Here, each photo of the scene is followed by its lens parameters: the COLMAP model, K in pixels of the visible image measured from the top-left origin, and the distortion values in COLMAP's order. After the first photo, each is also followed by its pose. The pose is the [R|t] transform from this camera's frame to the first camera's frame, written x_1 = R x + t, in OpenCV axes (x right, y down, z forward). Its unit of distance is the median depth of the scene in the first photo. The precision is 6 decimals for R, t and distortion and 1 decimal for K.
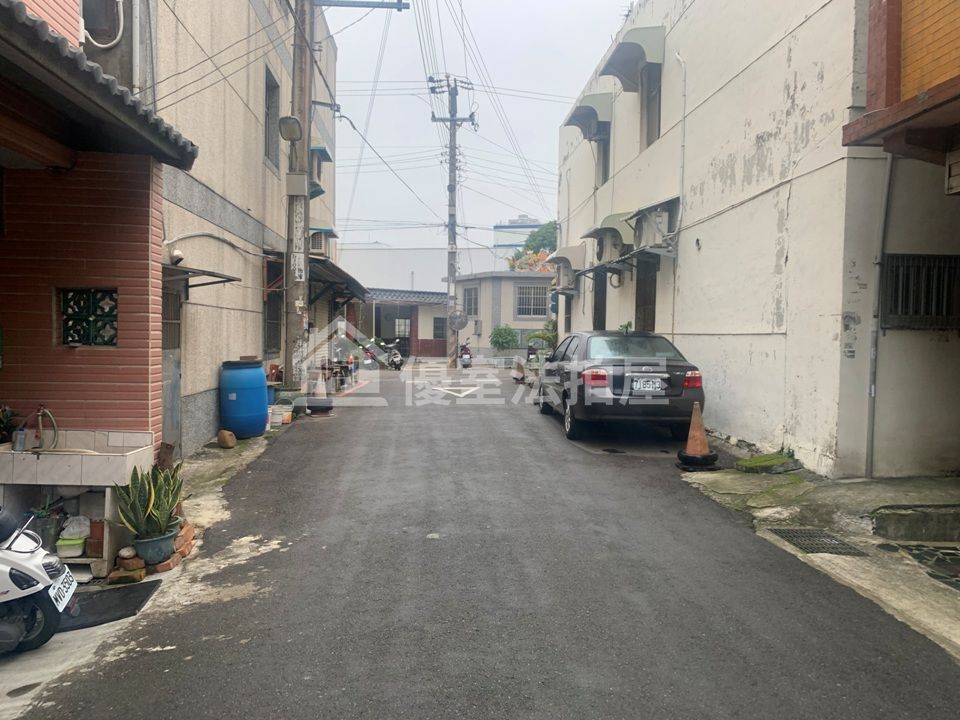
lens RADIAL K [[753.1, 0, 478.8], [0, 753.1, 359.3], [0, 0, 1]] dist [0.035184, -0.046192]
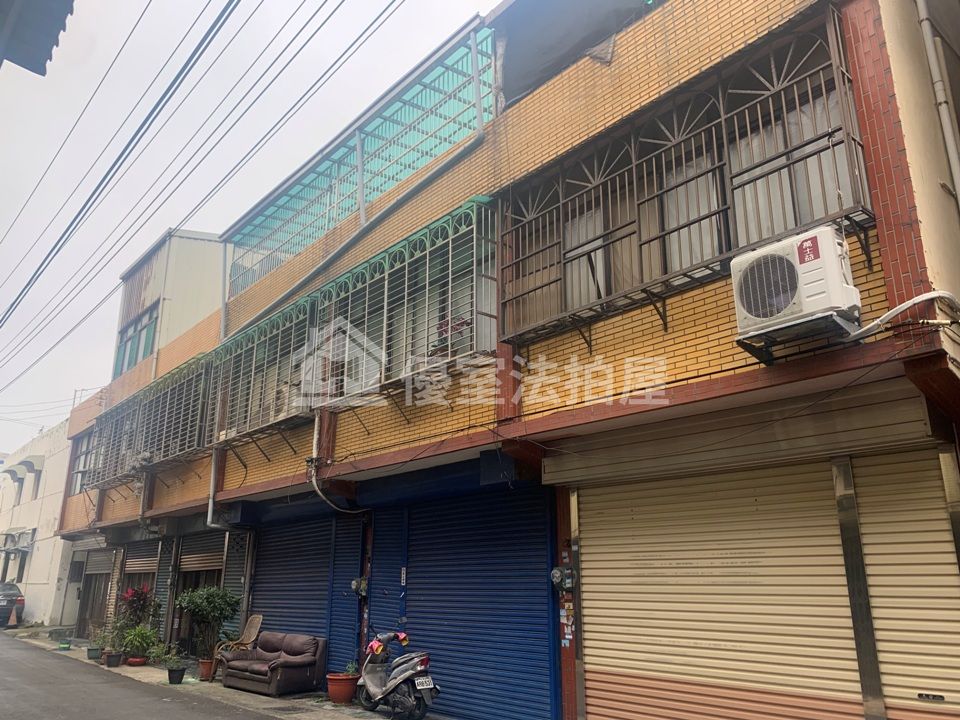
lens RADIAL K [[753.1, 0, 478.7], [0, 753.1, 364.6], [0, 0, 1]] dist [0.035184, -0.046192]
pose [[0.808348, 0.147285, 0.569983, -0.095638], [0.032564, 0.955529, -0.293094, 0.082015], [-0.587803, 0.255483, 0.767604, -2.829936]]
